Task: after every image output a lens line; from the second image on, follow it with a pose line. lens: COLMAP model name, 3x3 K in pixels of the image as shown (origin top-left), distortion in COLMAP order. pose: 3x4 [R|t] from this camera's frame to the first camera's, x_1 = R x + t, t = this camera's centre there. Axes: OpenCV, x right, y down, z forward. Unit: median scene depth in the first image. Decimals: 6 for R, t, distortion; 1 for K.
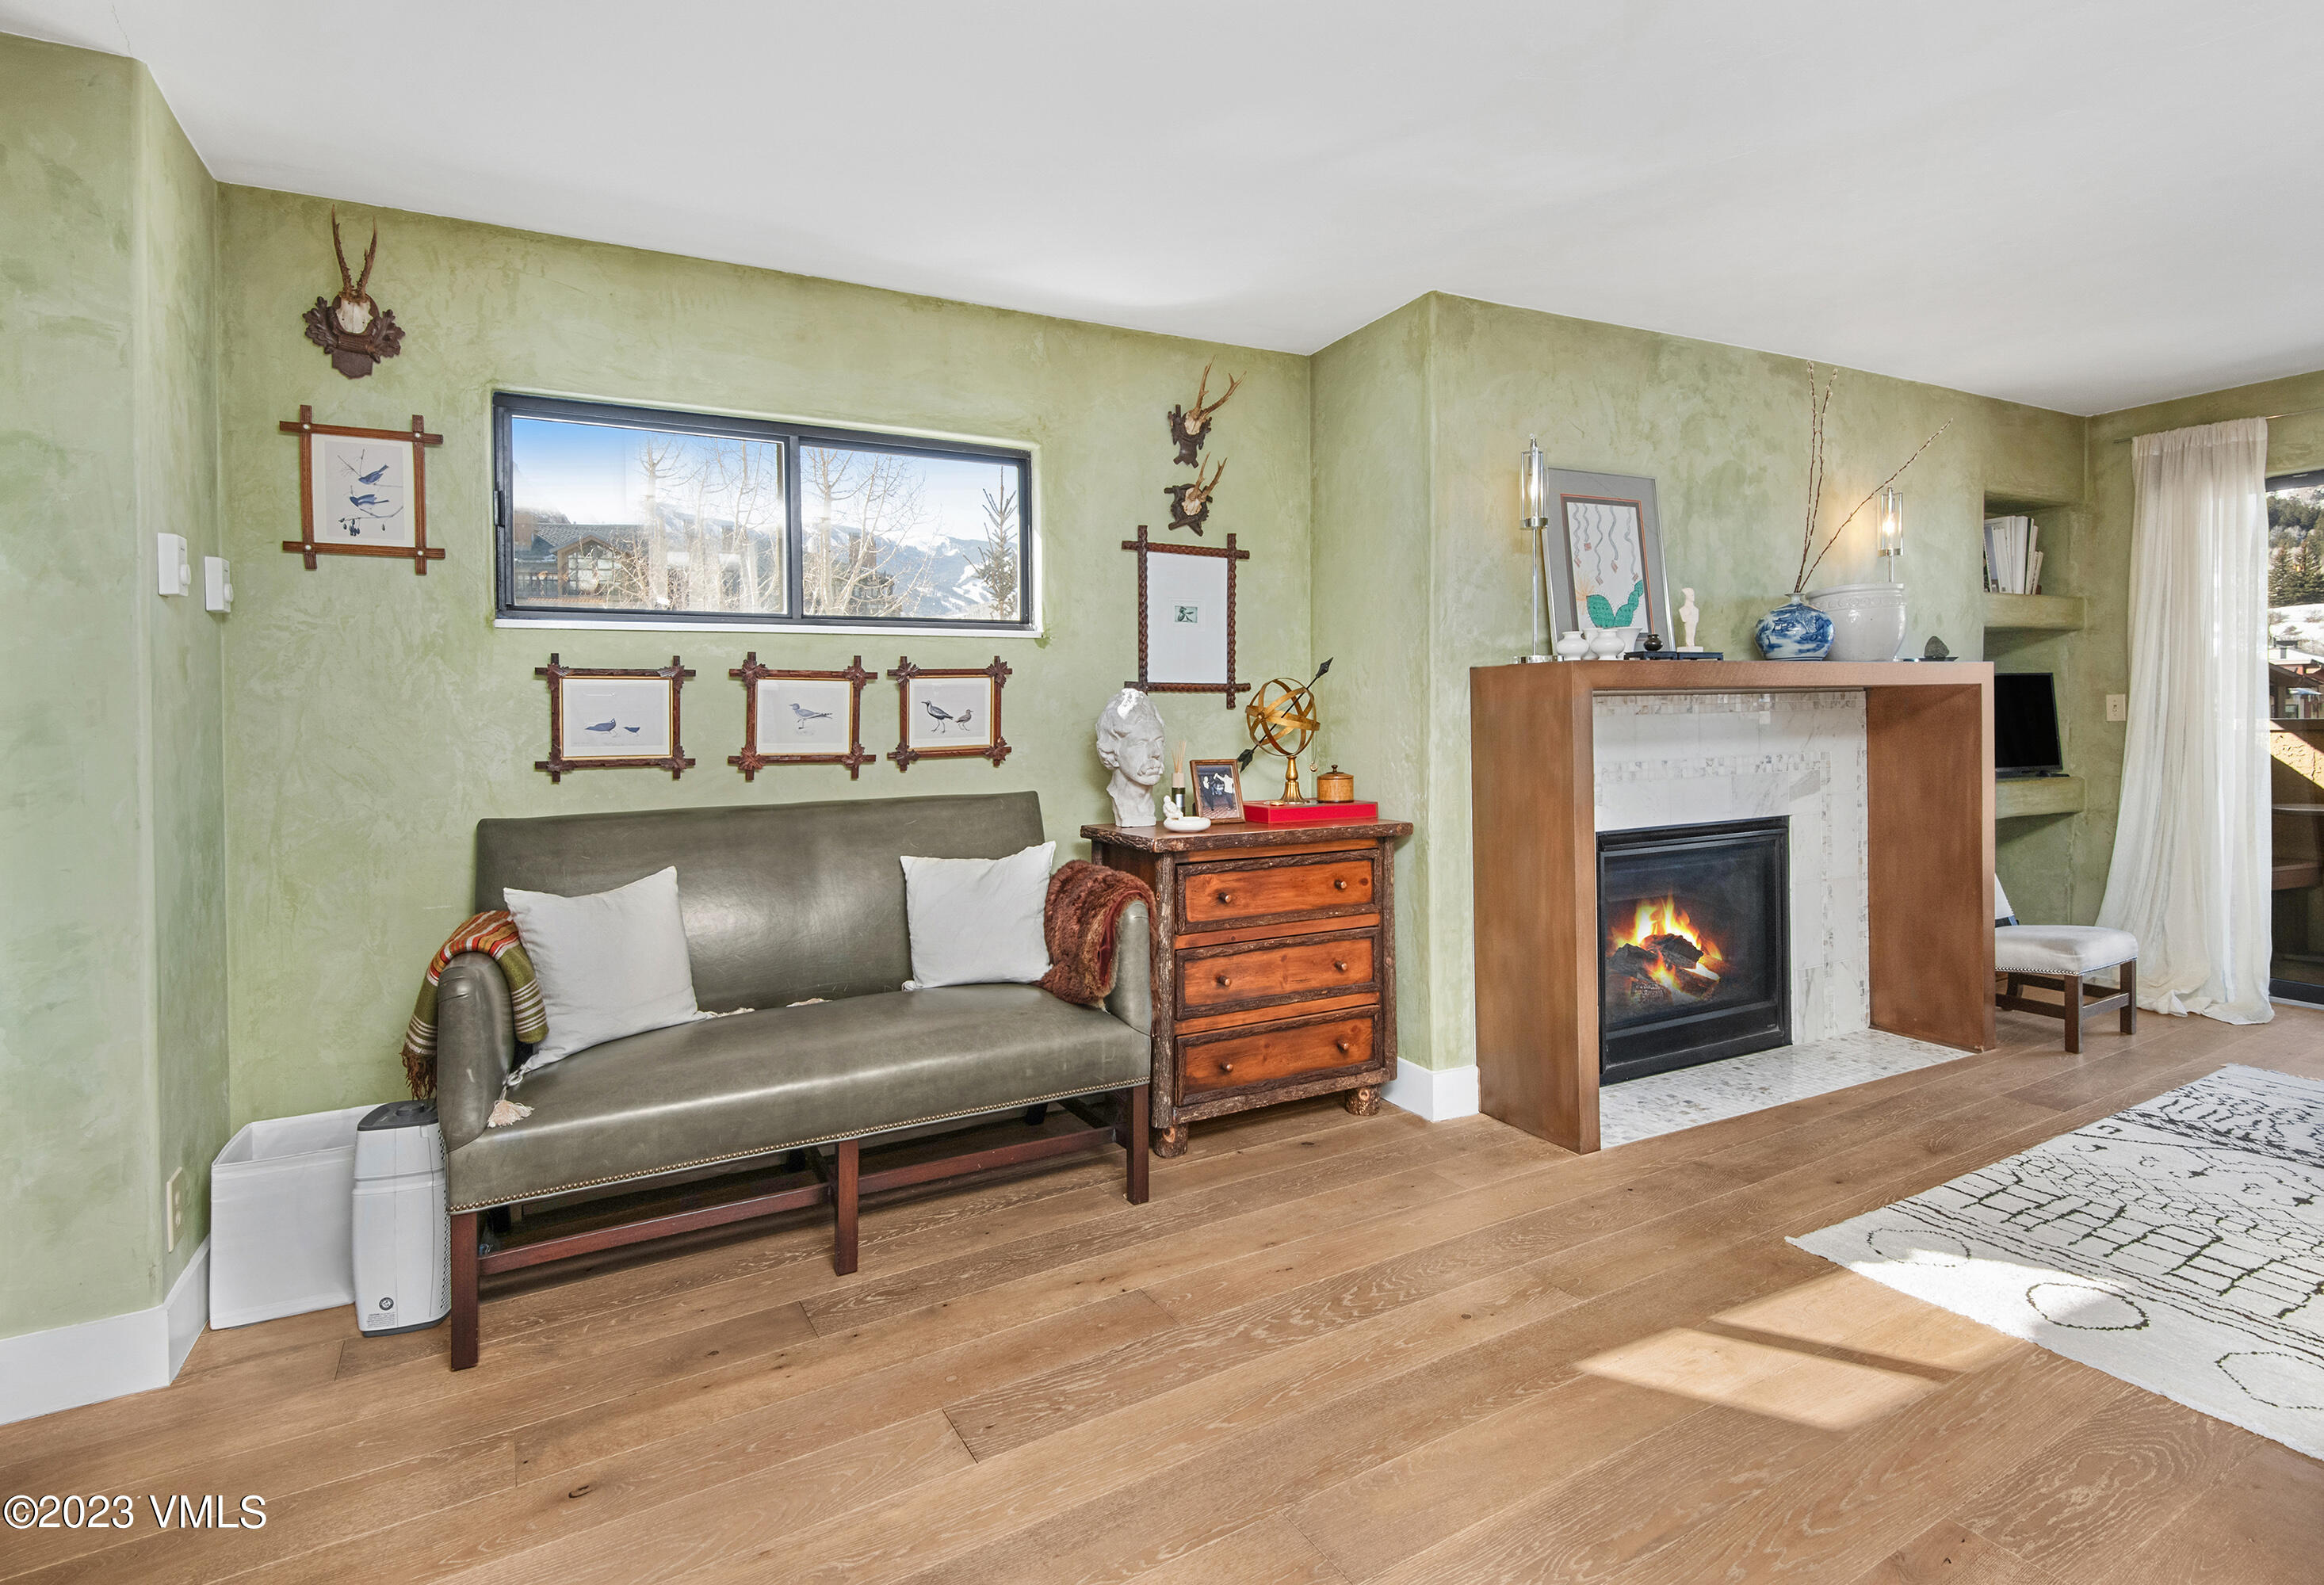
lens RADIAL K [[1186.5, 0, 1163.4], [0, 1186.5, 730.0], [0, 0, 1]] dist [0.051470, -0.045567]
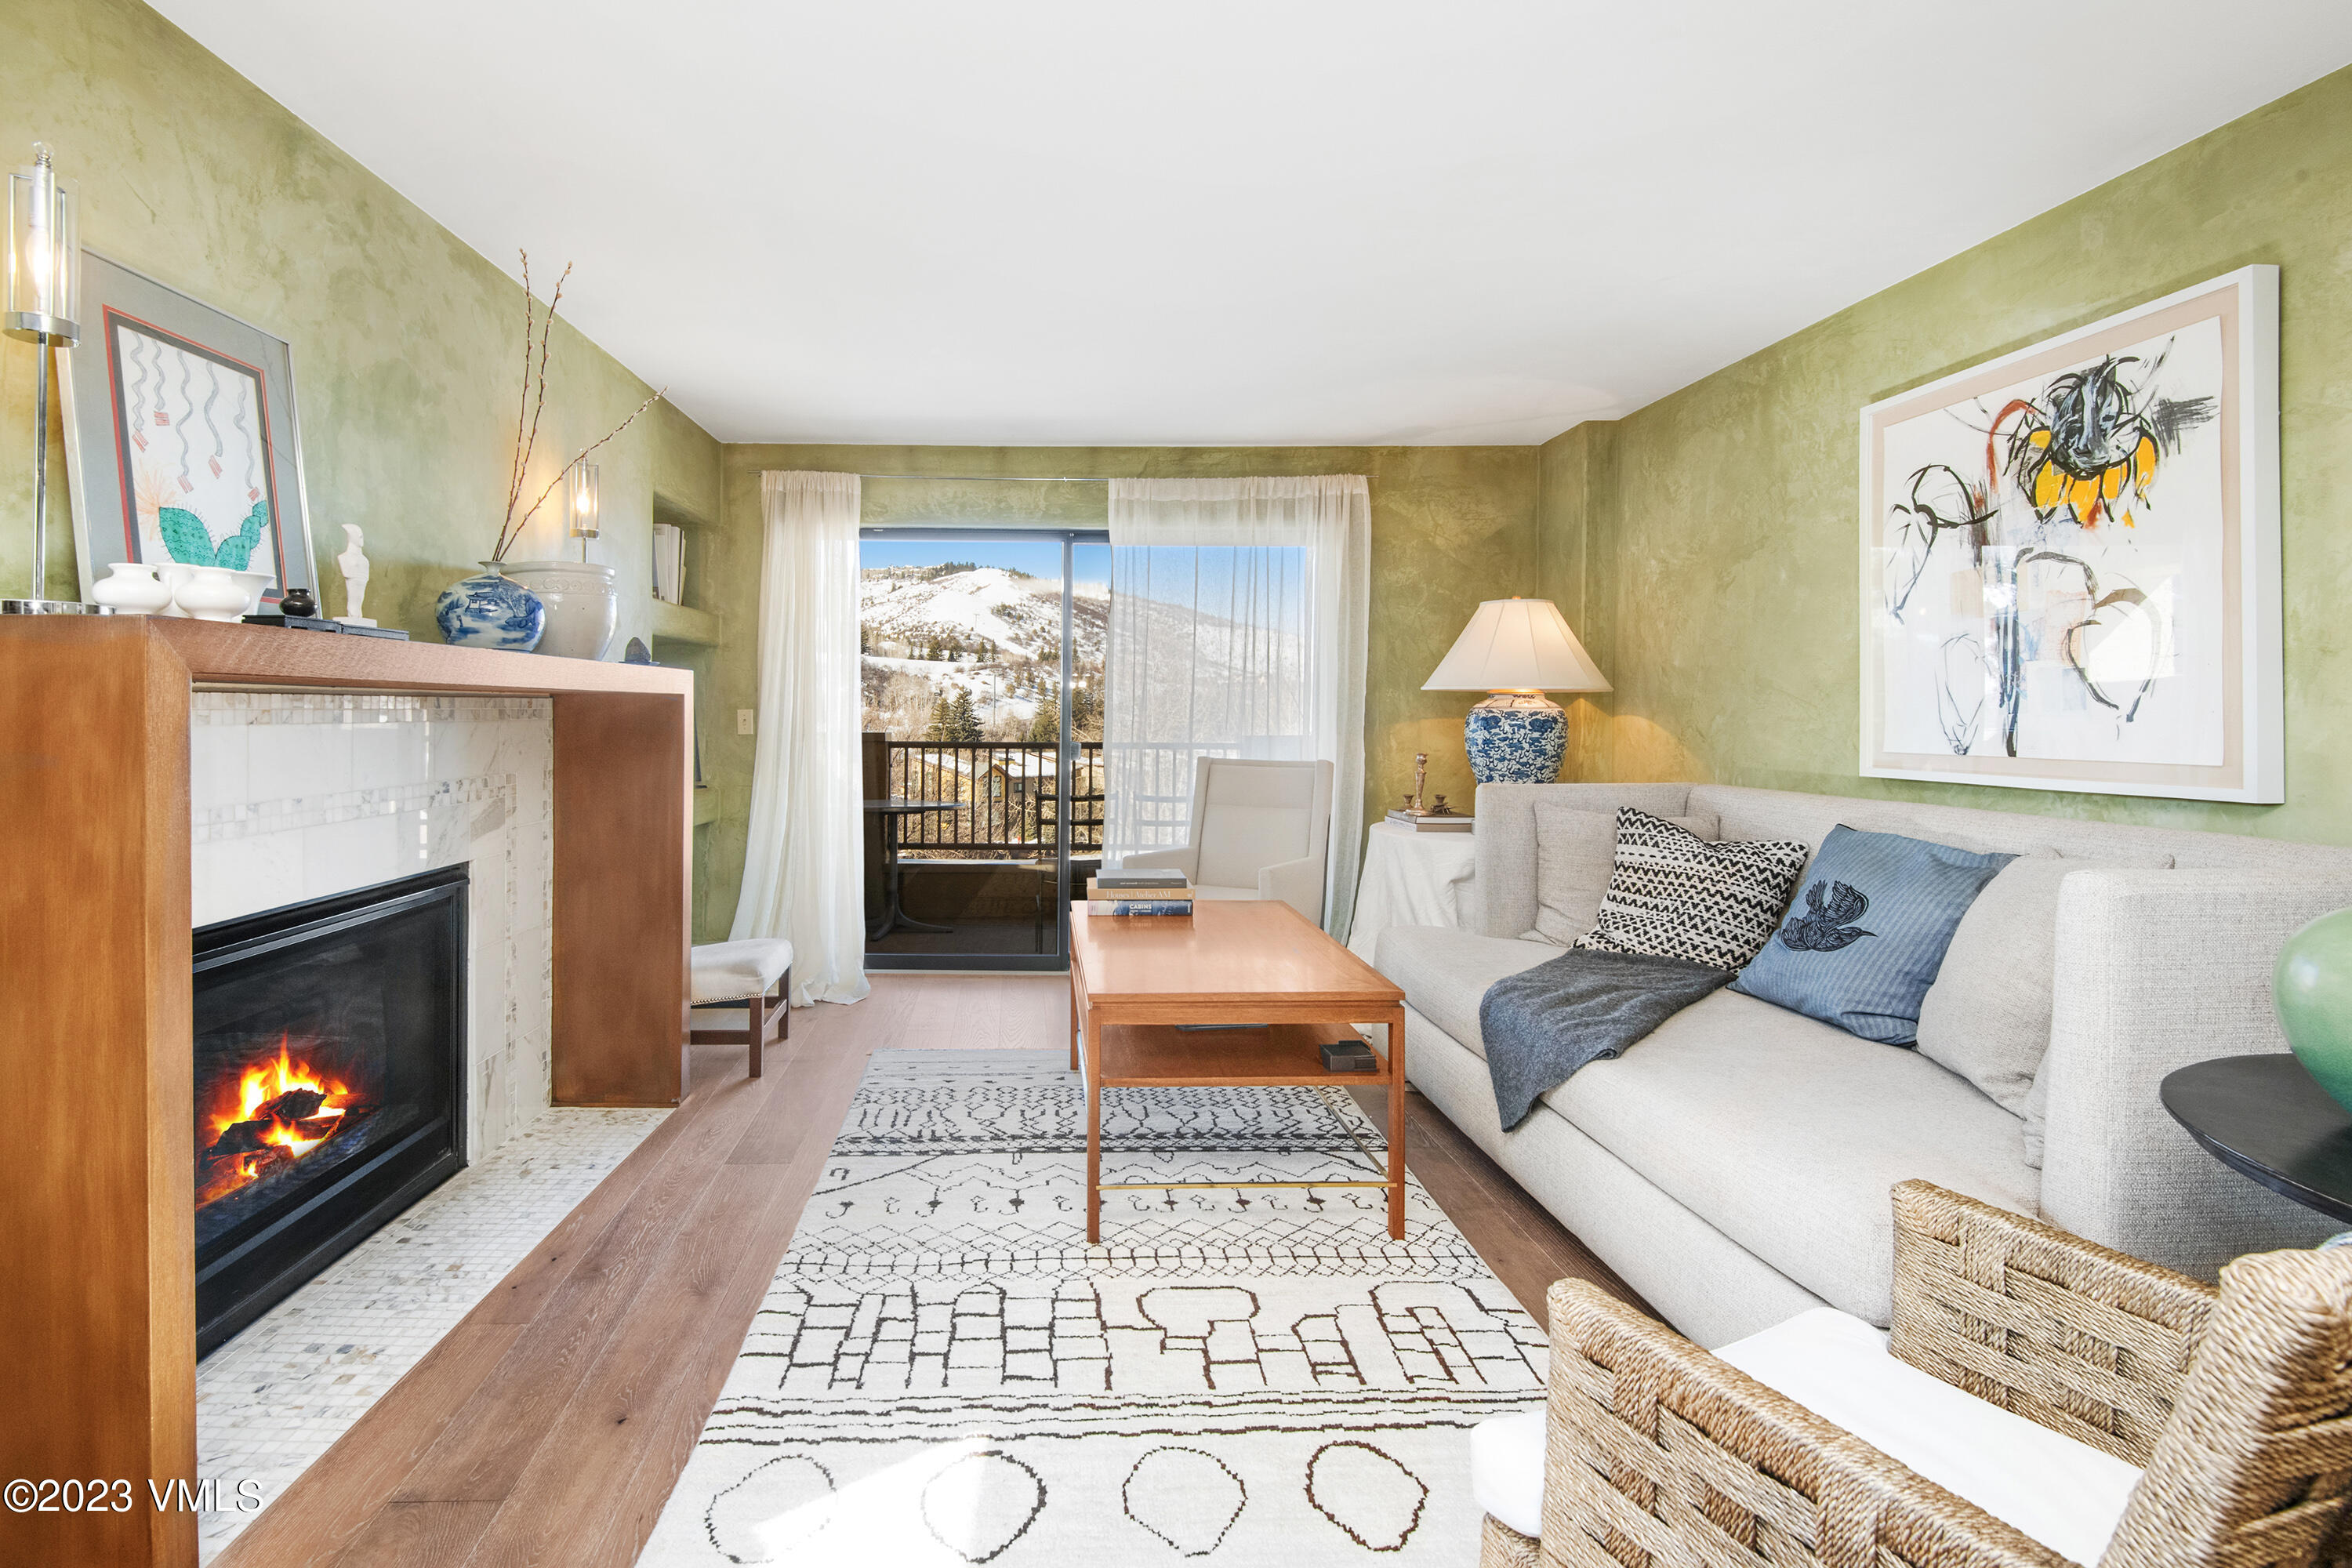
lens RADIAL K [[1087.3, 0, 1092.7], [0, 1087.3, 719.9], [0, 0, 1]] dist [0.030841, -0.028980]
pose [[0.464374, 0.013195, 0.885541, 0.105912], [0.000398, 0.999886, -0.015107, -0.006841], [-0.885639, 0.007367, 0.464316, 0.372582]]
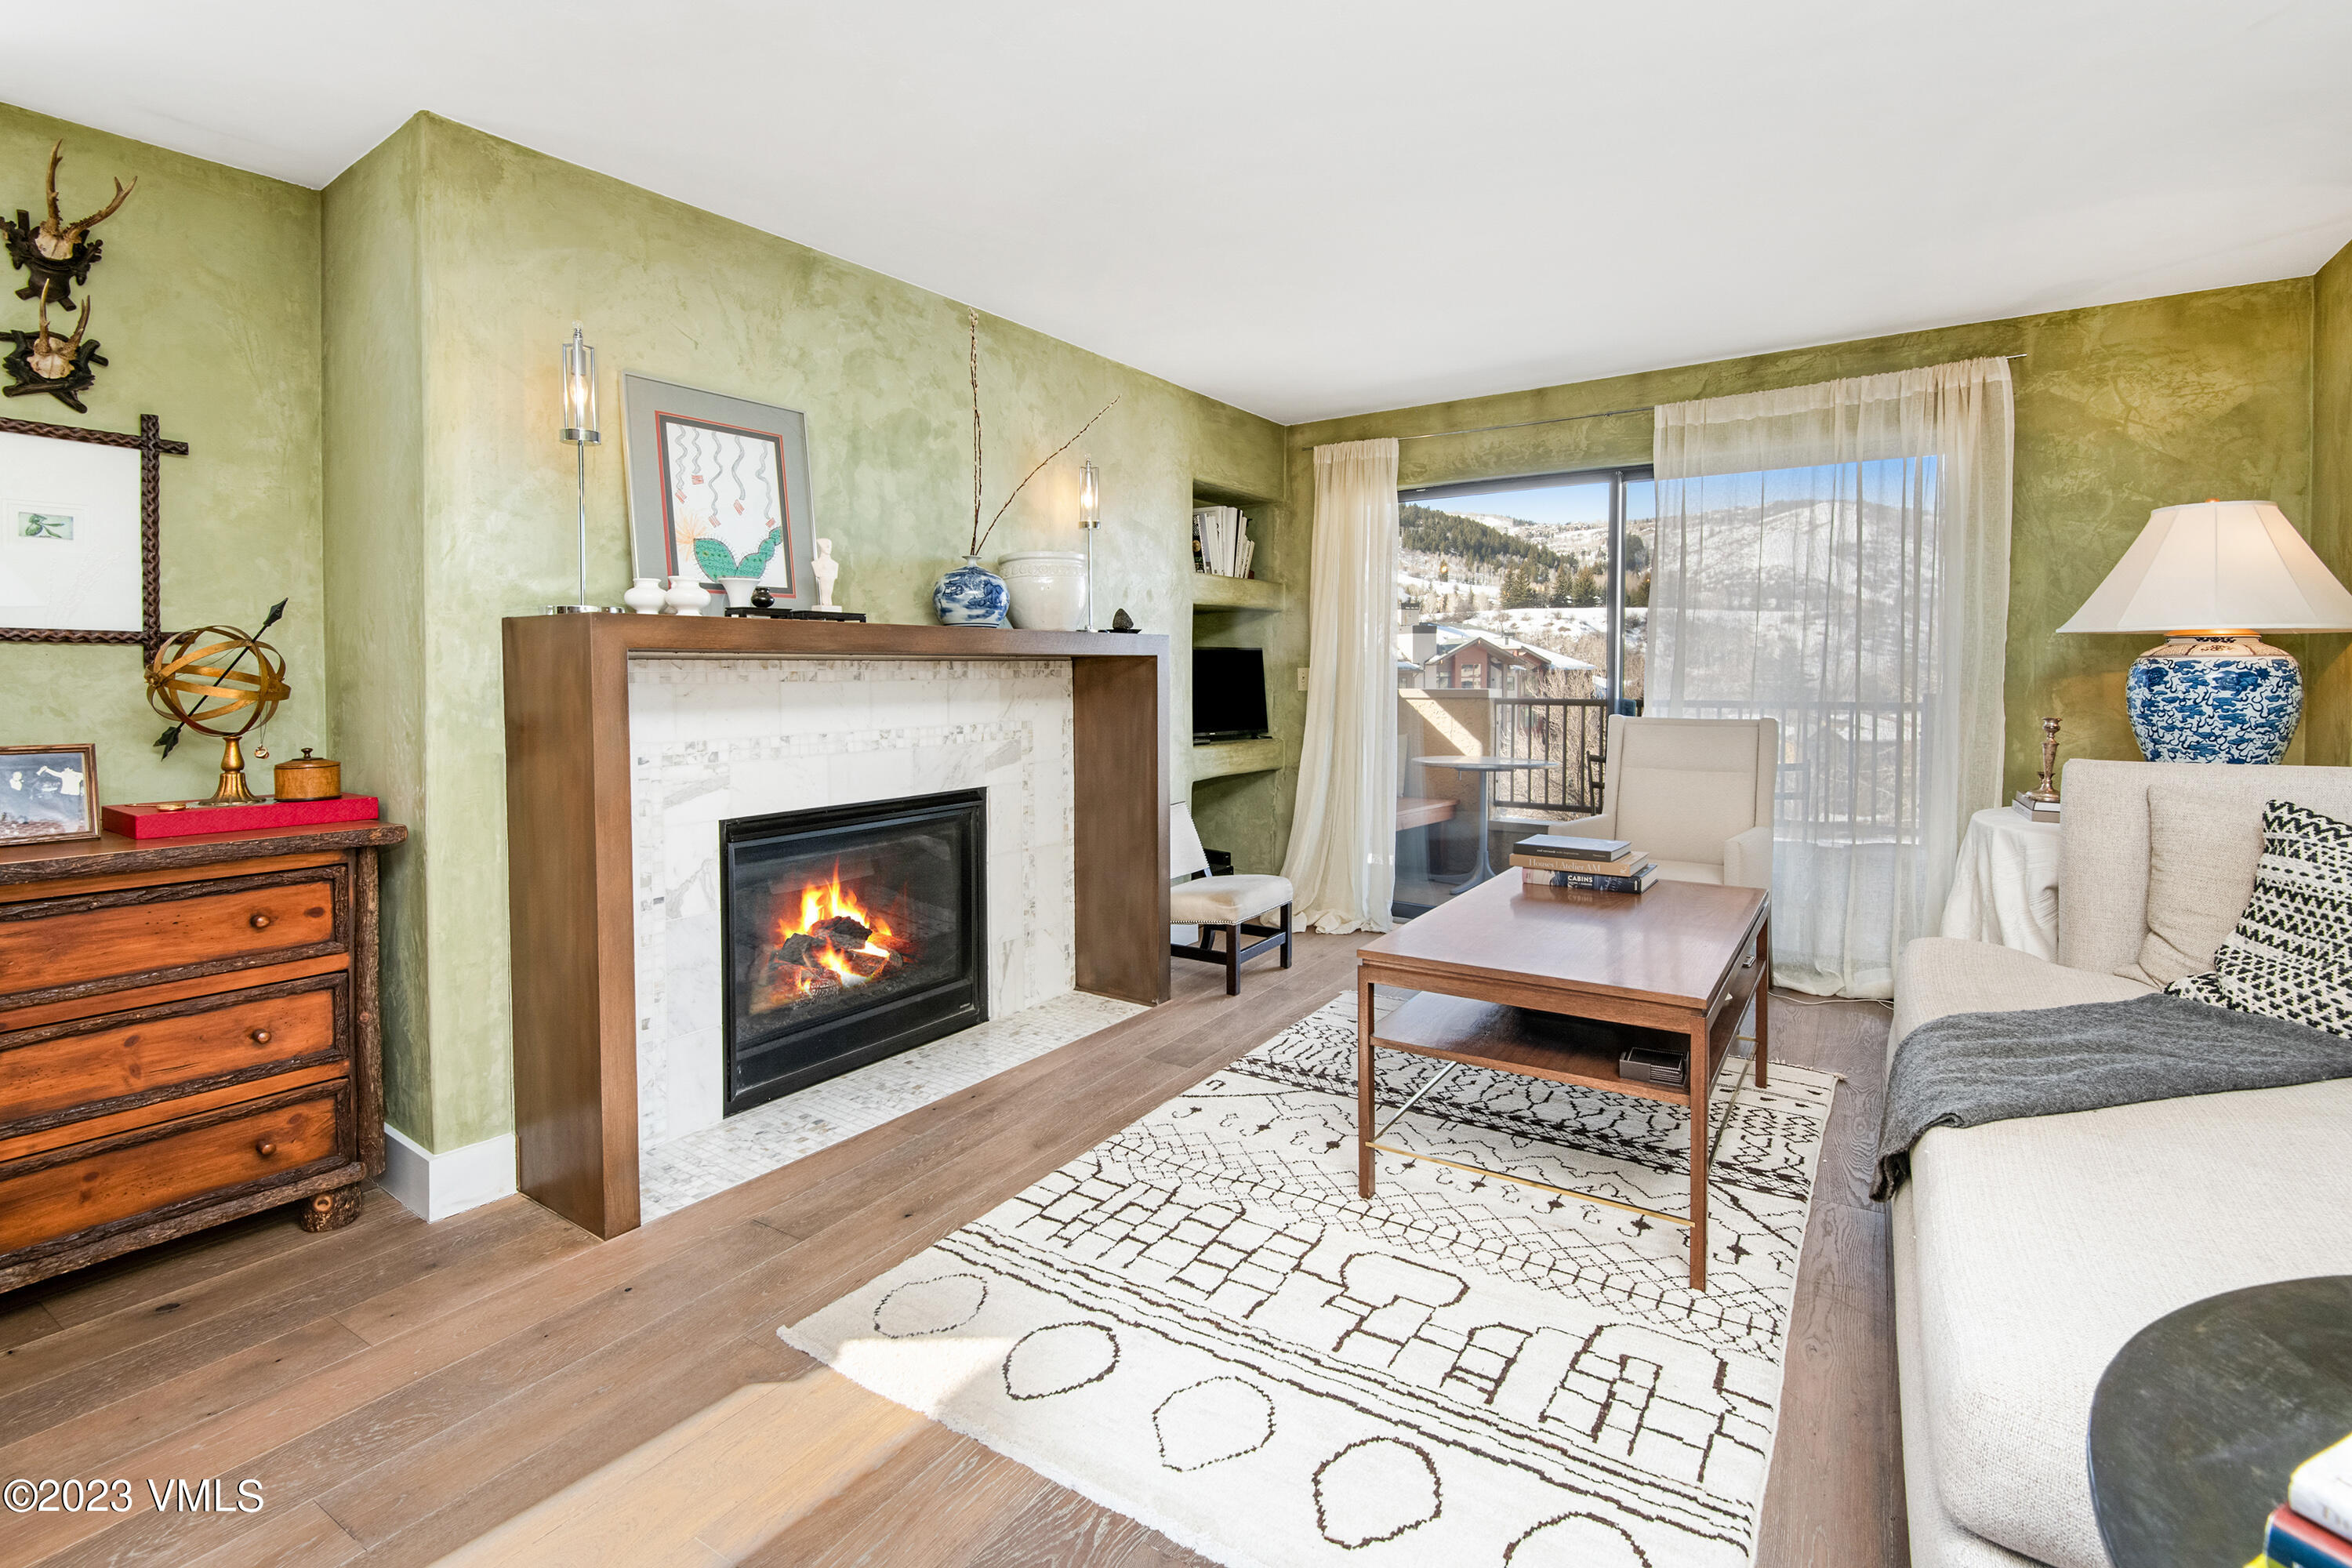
lens RADIAL K [[1085.1, 0, 1232.0], [0, 1085.1, 705.9], [0, 0, 1]] dist [0.015287, -0.024475]
pose [[0.878748, -0.001696, 0.477283, 0.307171], [-0.004462, 0.999921, 0.011767, -0.006207], [-0.477265, -0.012470, 0.878671, 0.148238]]
